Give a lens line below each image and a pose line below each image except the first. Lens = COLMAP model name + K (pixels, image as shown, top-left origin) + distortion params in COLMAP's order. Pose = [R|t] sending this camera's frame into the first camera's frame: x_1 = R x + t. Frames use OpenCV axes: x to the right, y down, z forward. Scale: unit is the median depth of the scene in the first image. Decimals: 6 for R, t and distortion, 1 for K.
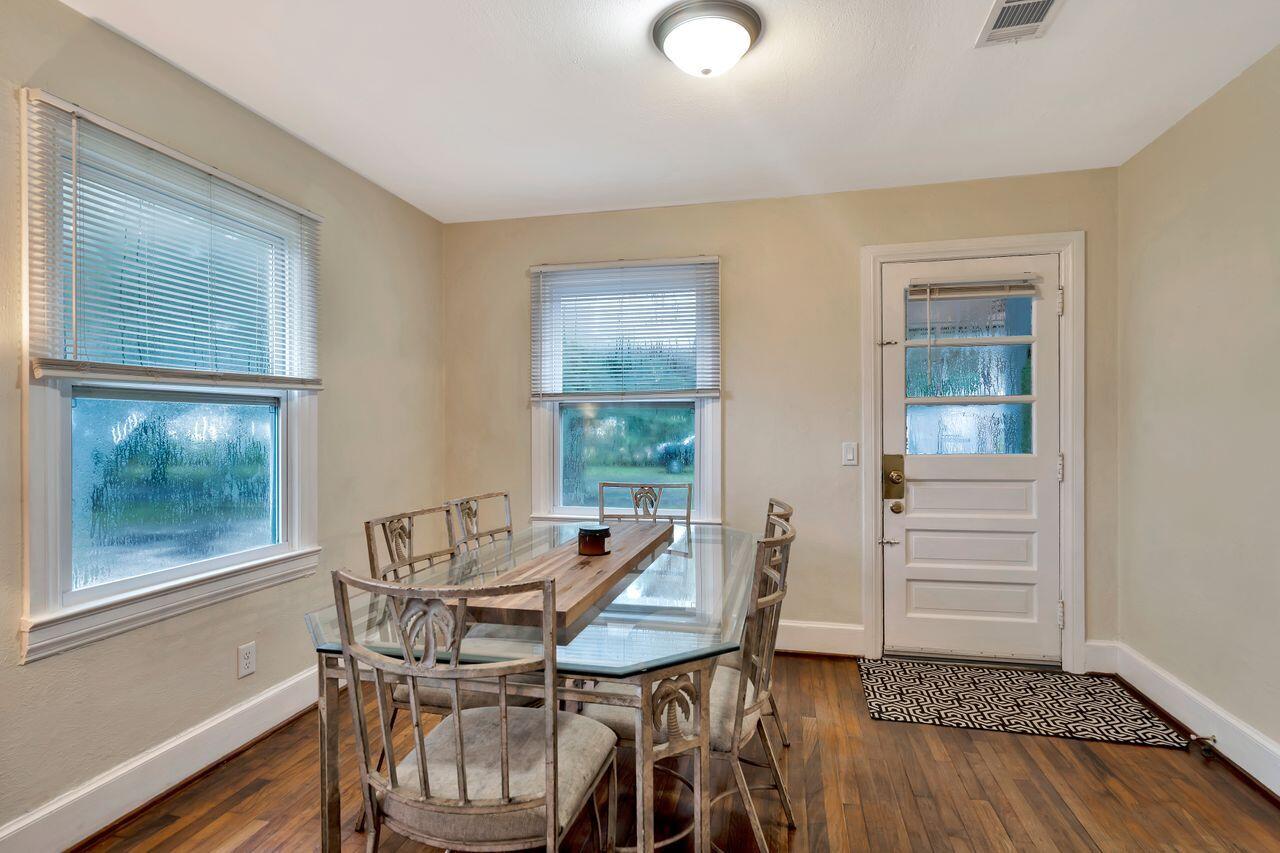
lens RADIAL K [[653.7, 0, 639.3], [0, 653.7, 424.7], [0, 0, 1]] dist [0.016419, -0.001259]
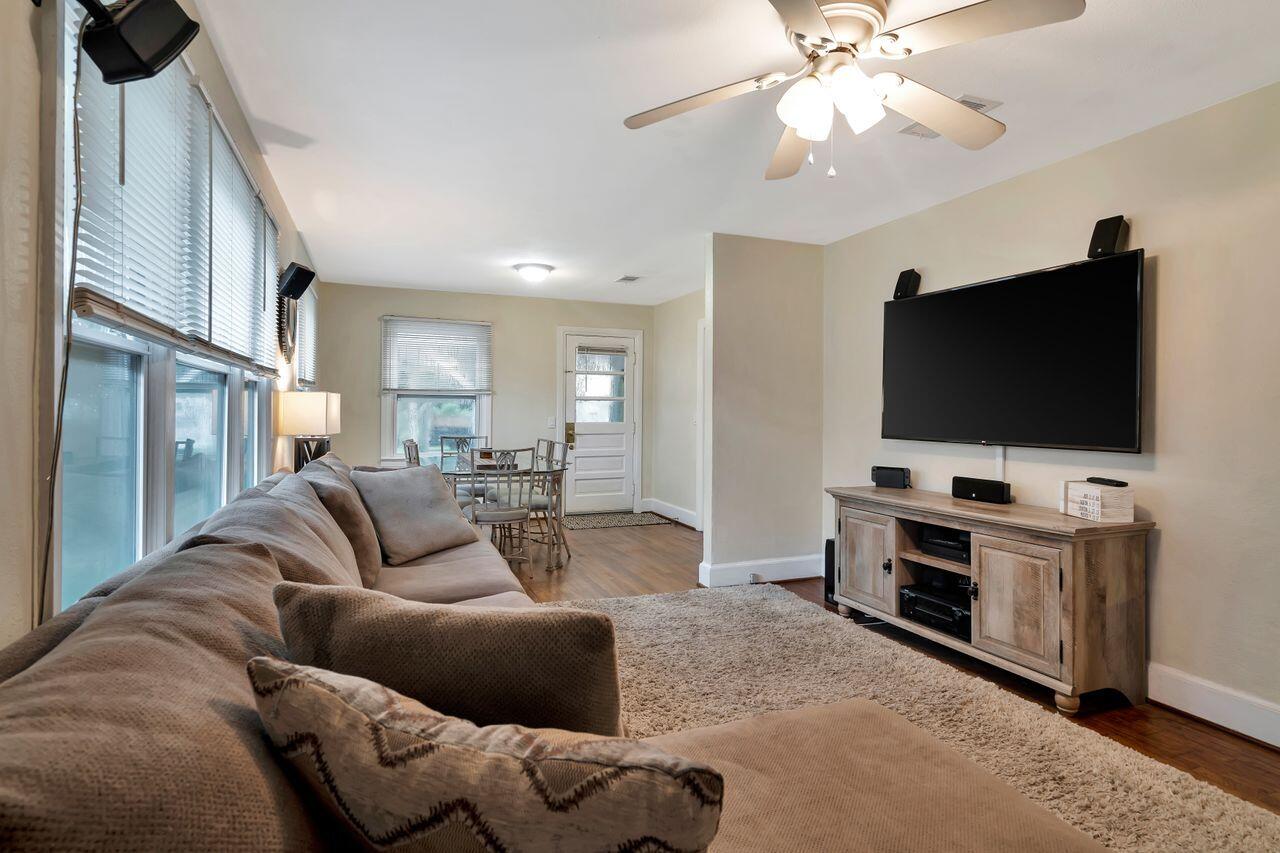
lens RADIAL K [[653.7, 0, 635.9], [0, 653.7, 422.1], [0, 0, 1]] dist [0.016419, -0.001259]
pose [[0.835248, 0.009775, 0.549786, -0.630771], [-0.010133, 0.999946, -0.002384, 0.045738], [-0.549780, -0.003580, 0.835302, -0.945811]]
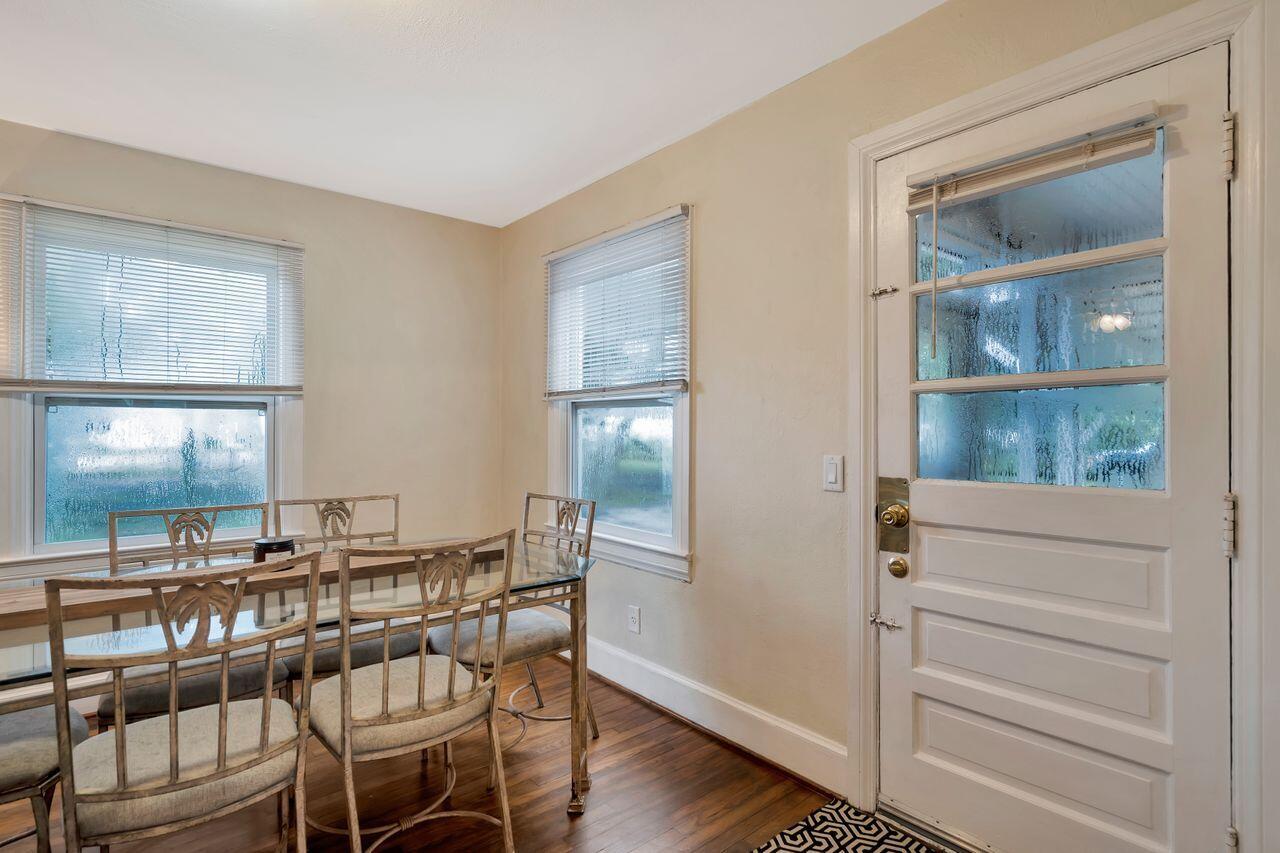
lens RADIAL K [[653.7, 0, 634.3], [0, 653.7, 427.7], [0, 0, 1]] dist [0.016419, -0.001259]
pose [[0.785712, 0.004057, -0.618579, 0.571821], [-0.002761, 0.999992, 0.003051, -0.001093], [0.618586, -0.000689, 0.785717, 0.387272]]
